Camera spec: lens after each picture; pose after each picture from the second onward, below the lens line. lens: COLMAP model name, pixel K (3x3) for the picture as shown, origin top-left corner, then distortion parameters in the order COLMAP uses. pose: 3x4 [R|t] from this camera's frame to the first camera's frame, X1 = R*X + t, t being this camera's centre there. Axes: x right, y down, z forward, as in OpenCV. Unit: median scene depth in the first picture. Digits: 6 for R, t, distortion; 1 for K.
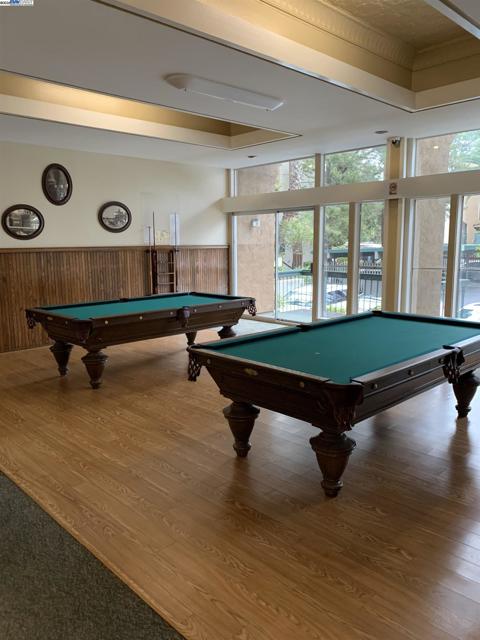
lens RADIAL K [[487.1, 0, 239.4], [0, 487.1, 320.0], [0, 0, 1]] dist [0.036782, -0.043074]
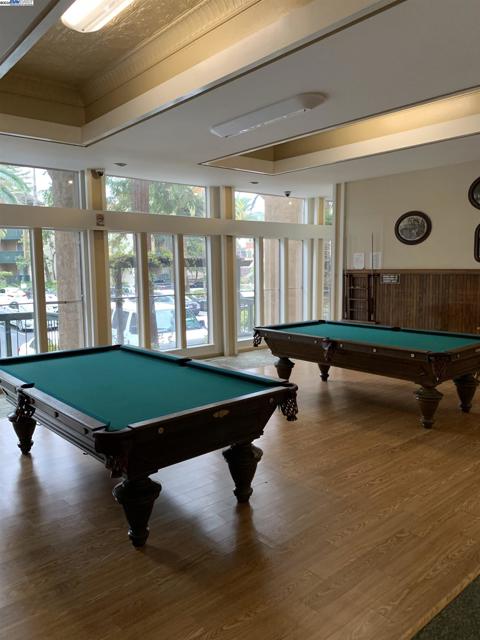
lens RADIAL K [[487.1, 0, 239.4], [0, 487.1, 320.0], [0, 0, 1]] dist [0.036782, -0.043074]
pose [[0.050834, -0.087912, 0.994830, -1.026584], [0.168703, 0.982559, 0.078207, -0.154653], [-0.984355, 0.163855, 0.064779, 1.068978]]
